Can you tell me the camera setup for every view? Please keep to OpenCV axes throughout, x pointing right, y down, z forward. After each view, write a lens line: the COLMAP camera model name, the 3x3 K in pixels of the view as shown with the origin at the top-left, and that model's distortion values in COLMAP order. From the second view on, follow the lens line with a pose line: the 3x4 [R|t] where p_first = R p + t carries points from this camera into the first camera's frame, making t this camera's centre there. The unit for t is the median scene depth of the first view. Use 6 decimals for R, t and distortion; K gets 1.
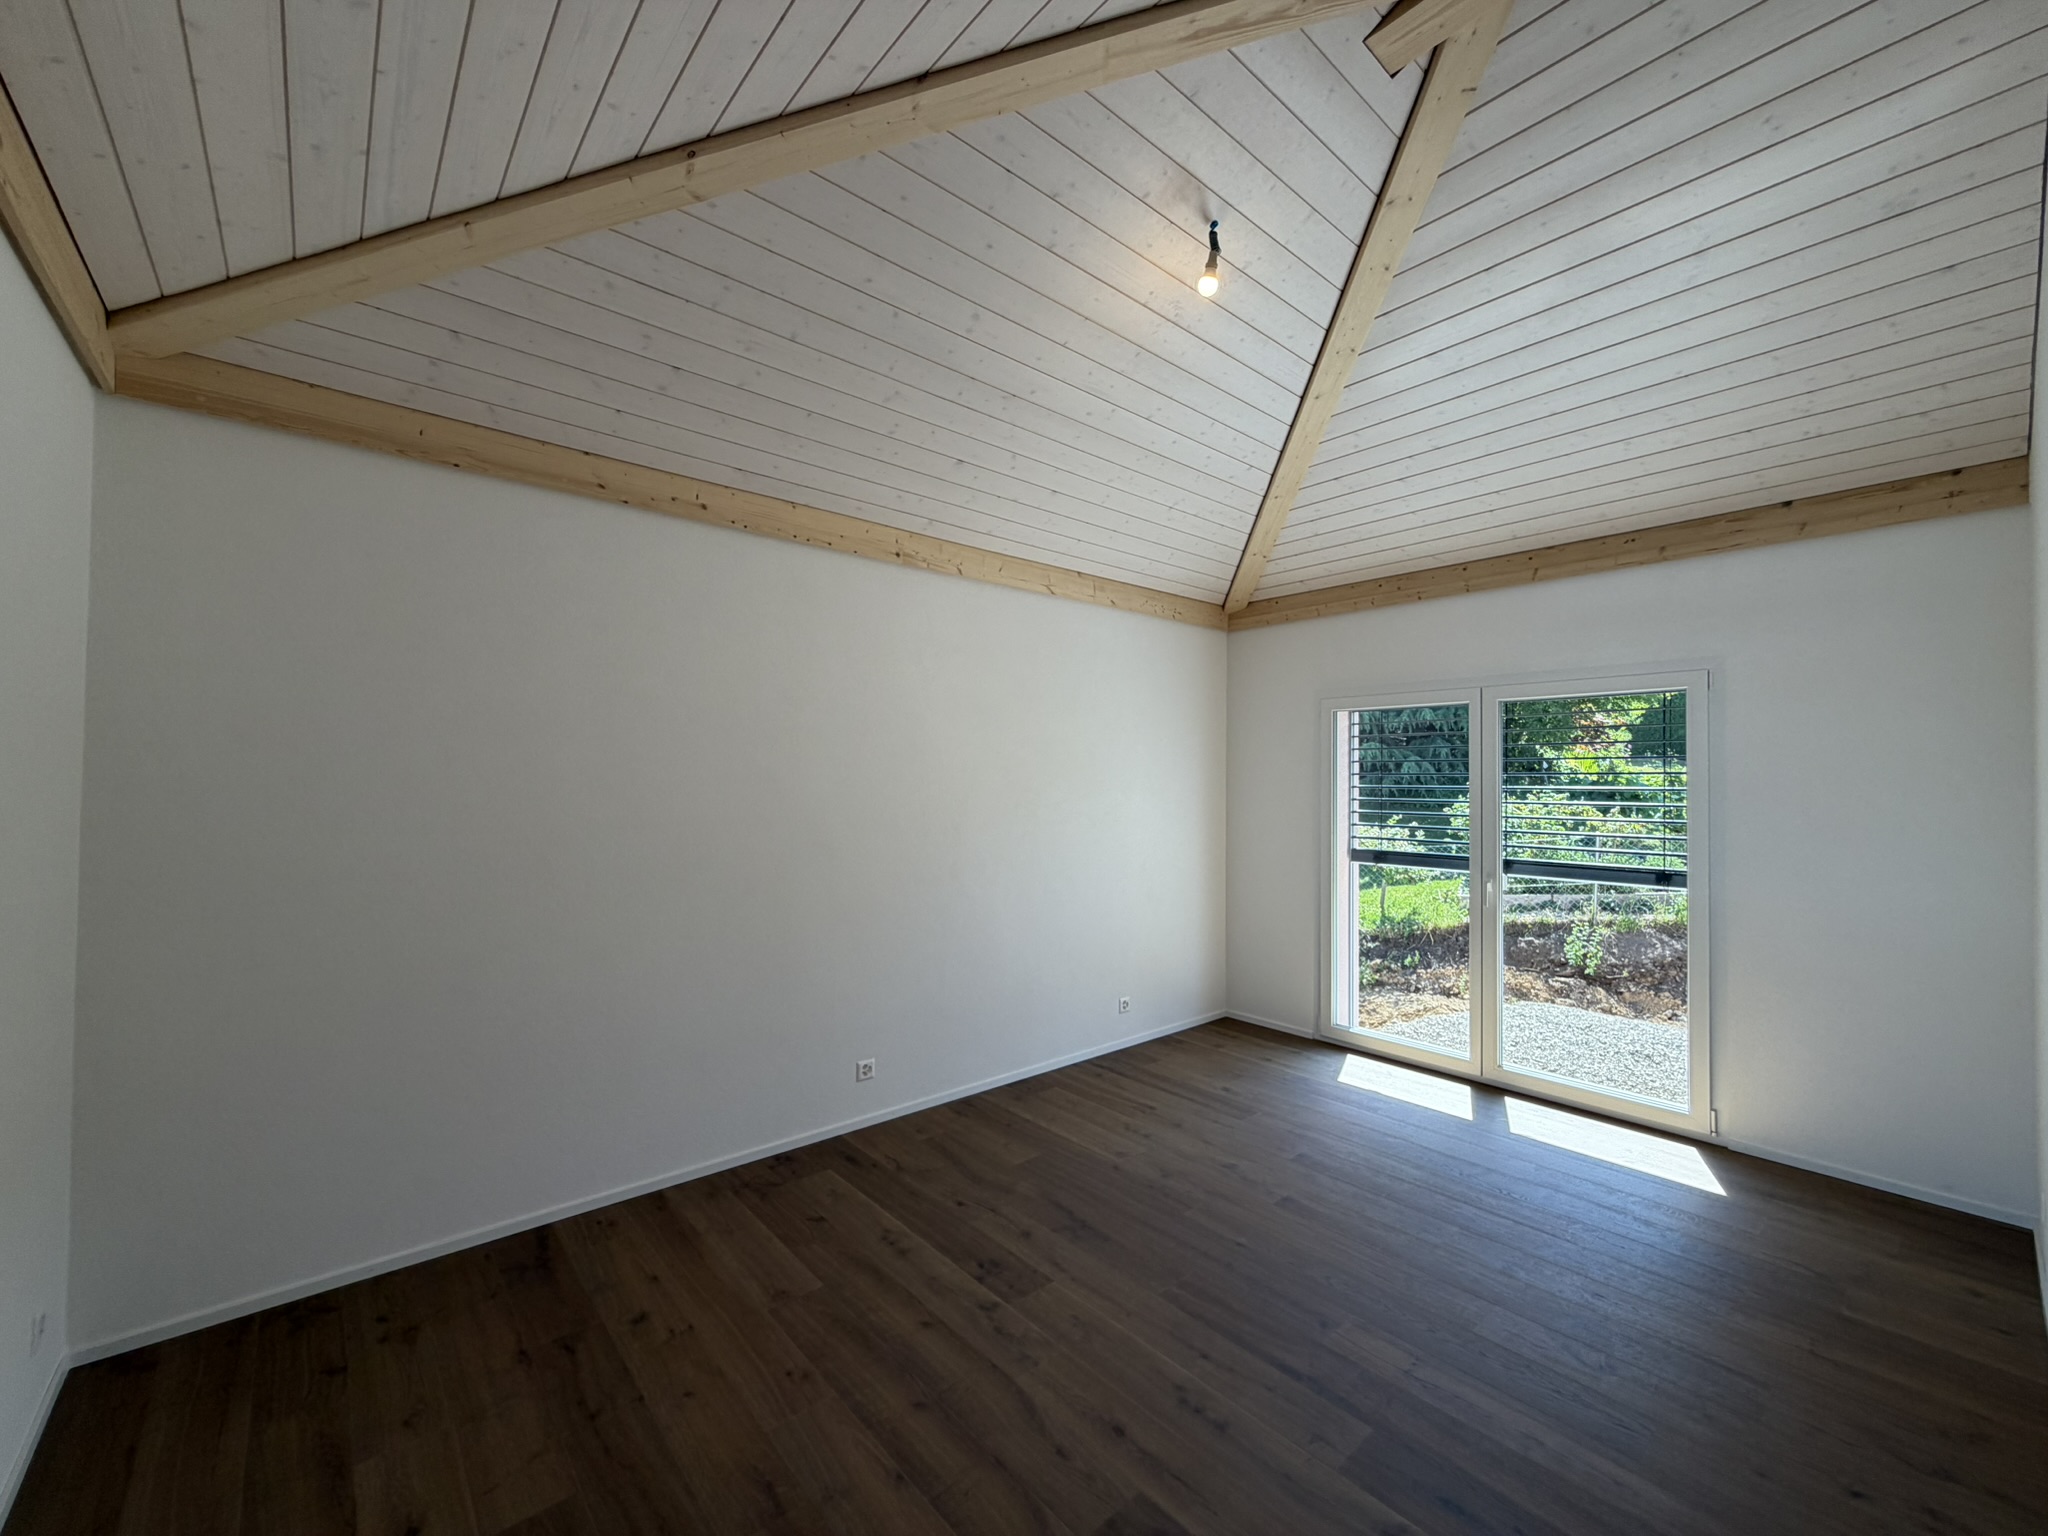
lens RADIAL K [[818.8, 0, 1019.4], [0, 818.8, 767.7], [0, 0, 1]] dist [0.000349, -0.000563]
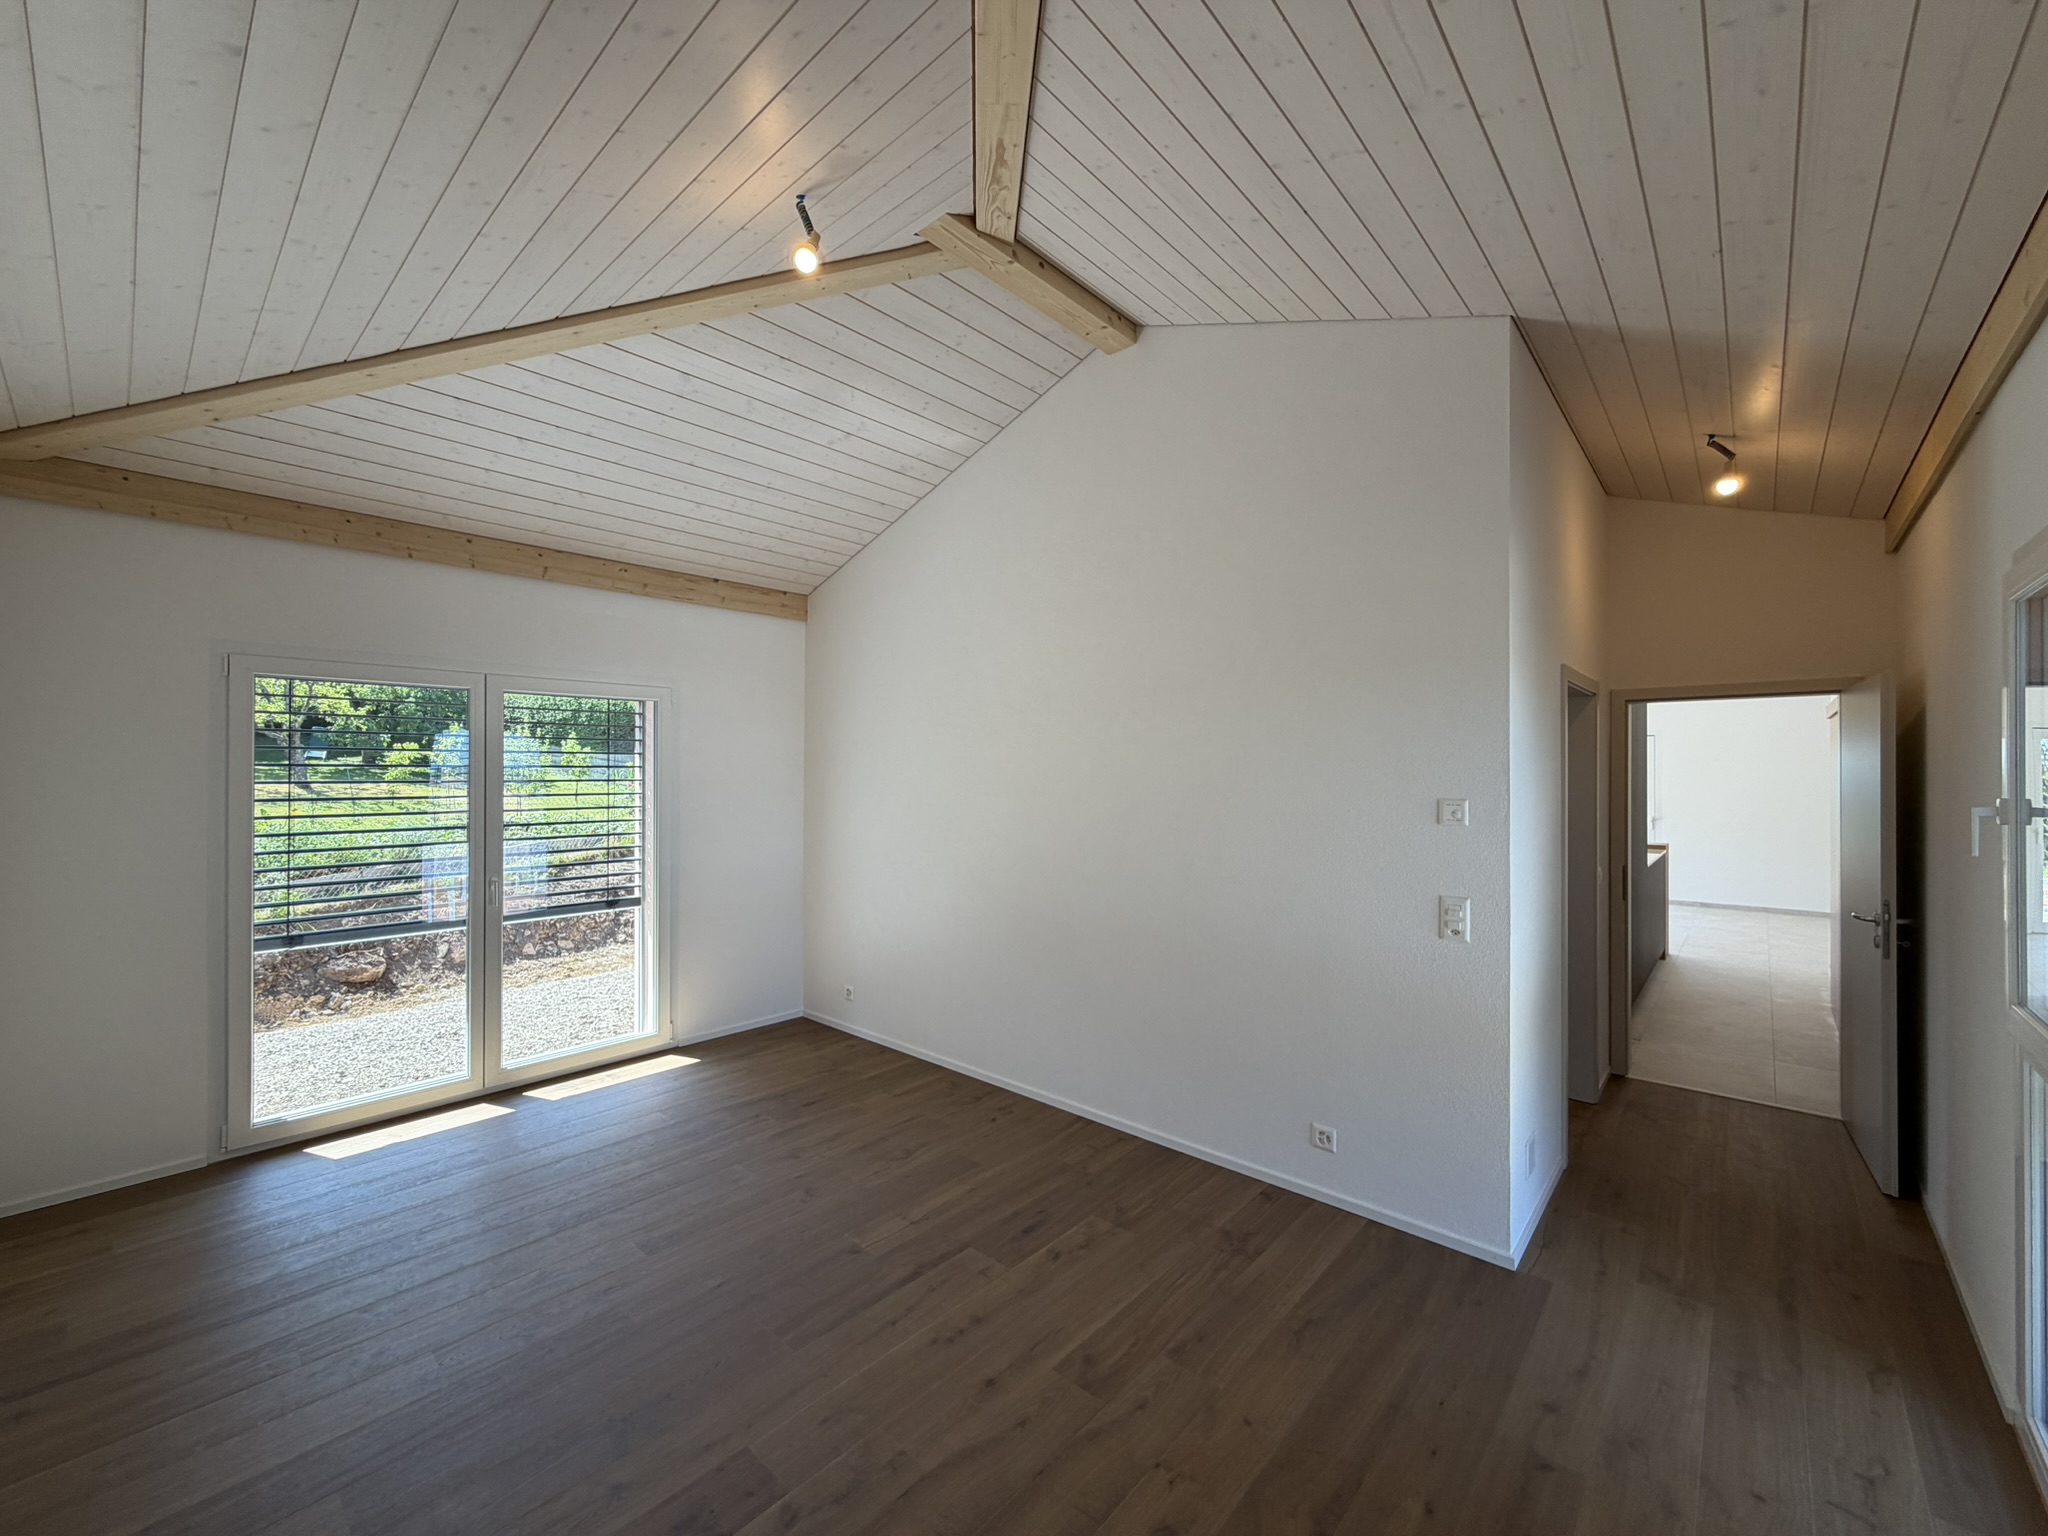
lens RADIAL K [[818.8, 0, 1019.4], [0, 818.8, 767.7], [0, 0, 1]] dist [0.000349, -0.000563]
pose [[-0.128487, -0.003115, 0.991706, -0.548899], [-0.020621, 0.999787, 0.000469, -0.005155], [-0.991497, -0.020390, -0.128523, 0.638880]]
